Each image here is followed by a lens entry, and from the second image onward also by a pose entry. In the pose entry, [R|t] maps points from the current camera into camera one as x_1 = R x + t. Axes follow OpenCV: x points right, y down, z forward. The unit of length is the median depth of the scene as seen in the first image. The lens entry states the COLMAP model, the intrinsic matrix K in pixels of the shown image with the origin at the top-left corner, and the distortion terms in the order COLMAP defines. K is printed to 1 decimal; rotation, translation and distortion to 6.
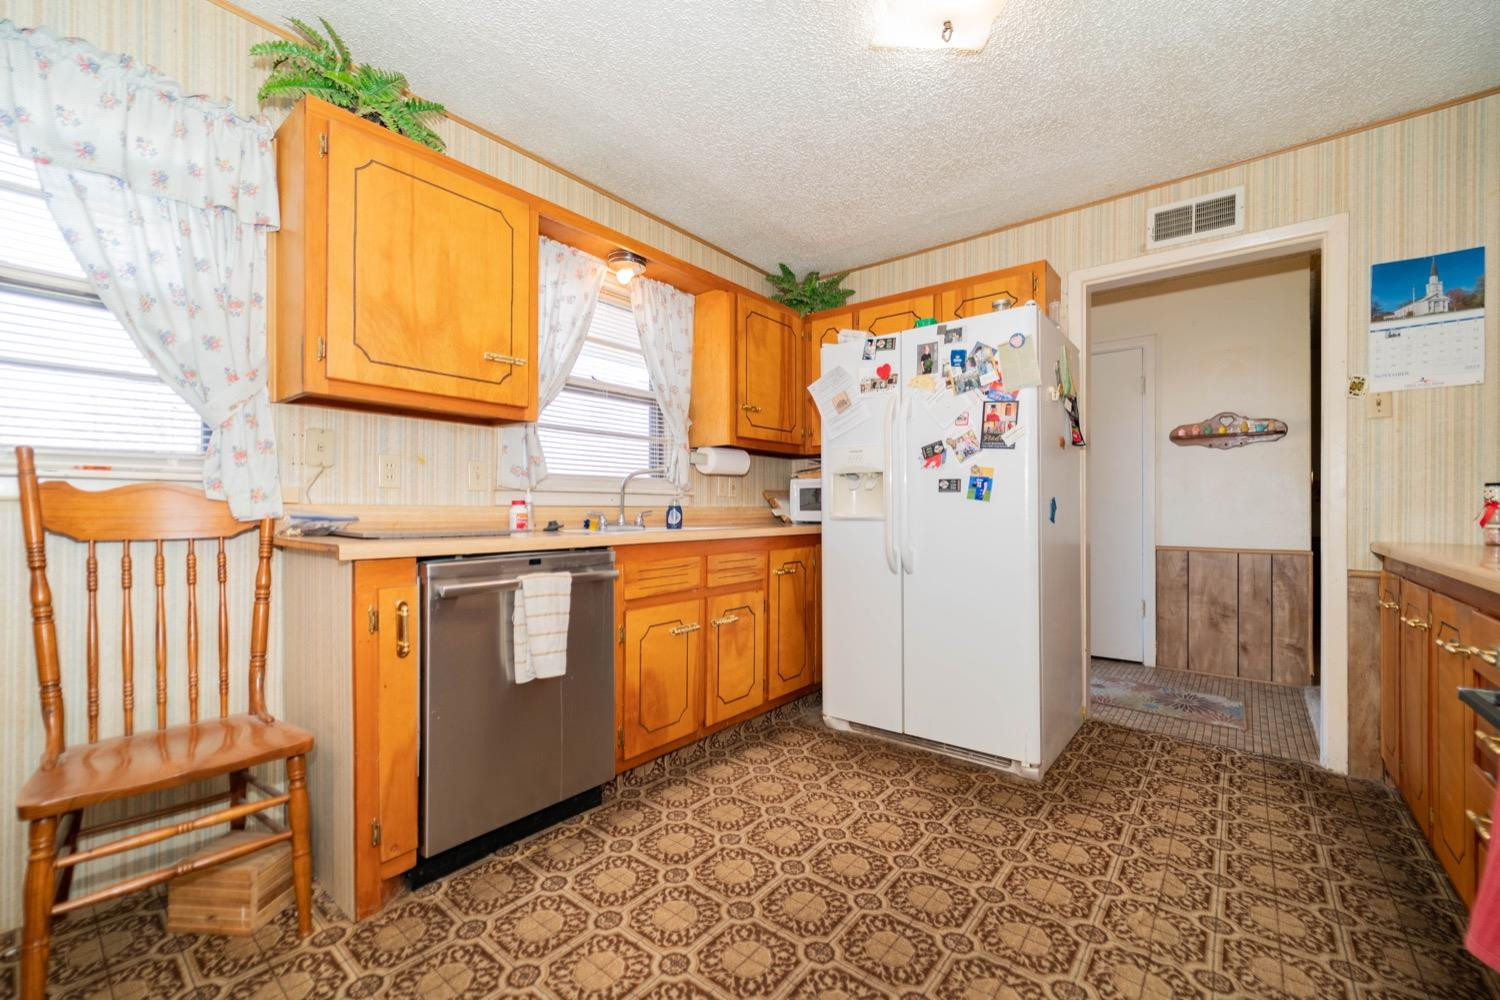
lens RADIAL K [[594.3, 0, 741.8], [0, 594.3, 507.8], [0, 0, 1]] dist [0.000141, -0.001250]
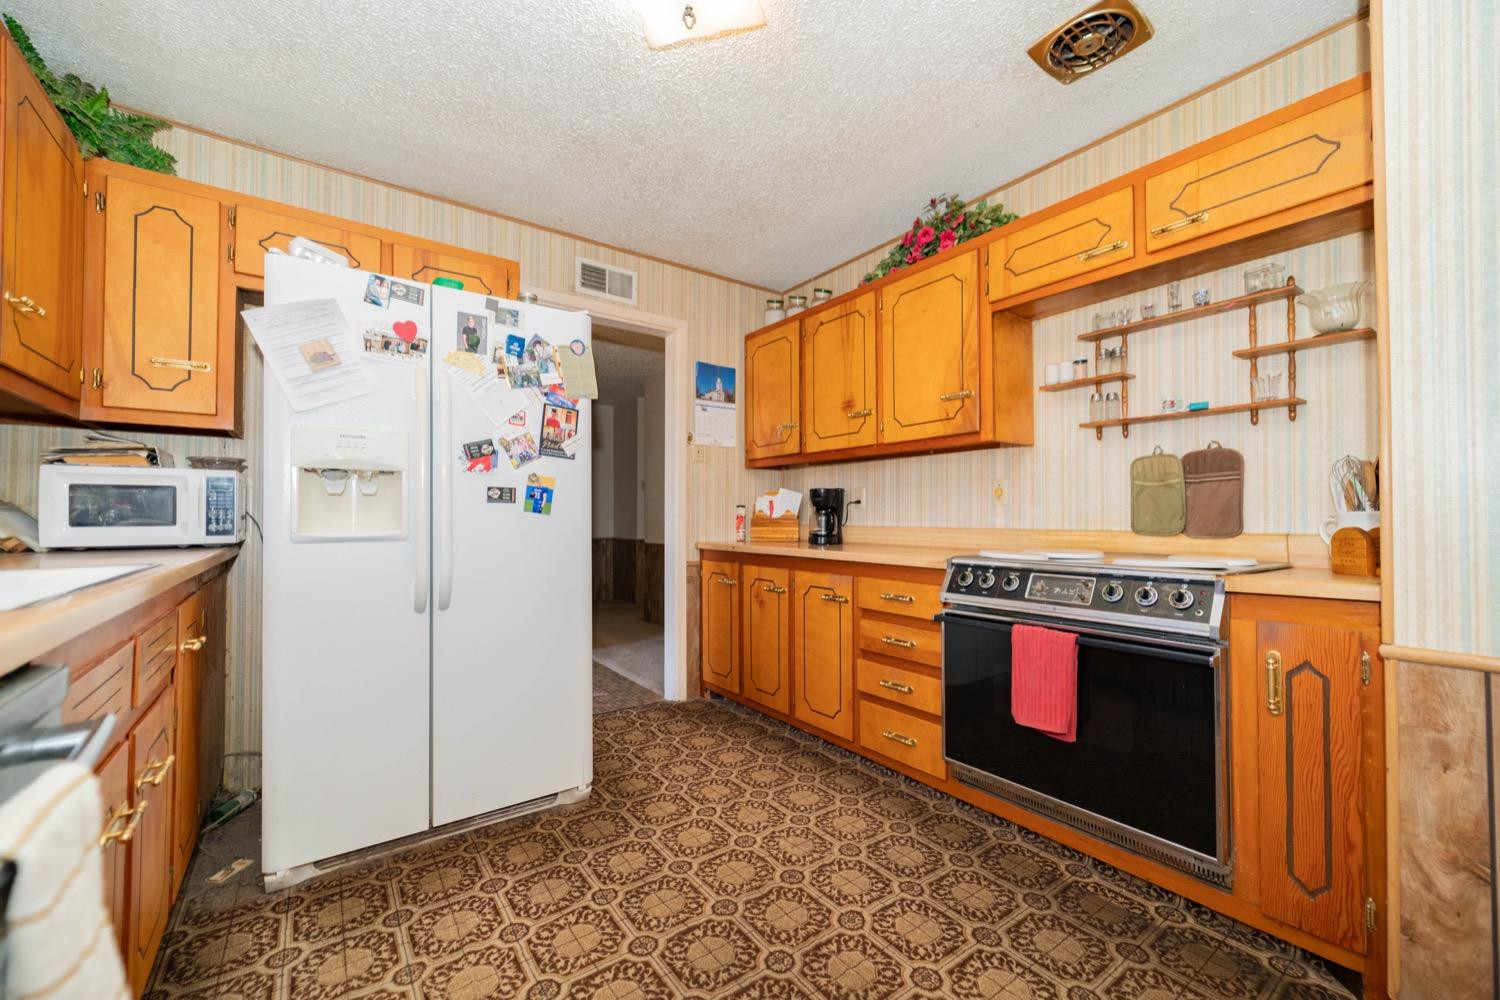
lens RADIAL K [[594.3, 0, 741.8], [0, 594.3, 507.8], [0, 0, 1]] dist [0.000141, -0.001250]
pose [[0.265689, 0.013294, 0.963967, -0.375192], [-0.002186, 0.999911, -0.013187, -0.009991], [-0.964056, 0.001396, 0.265695, 0.474486]]
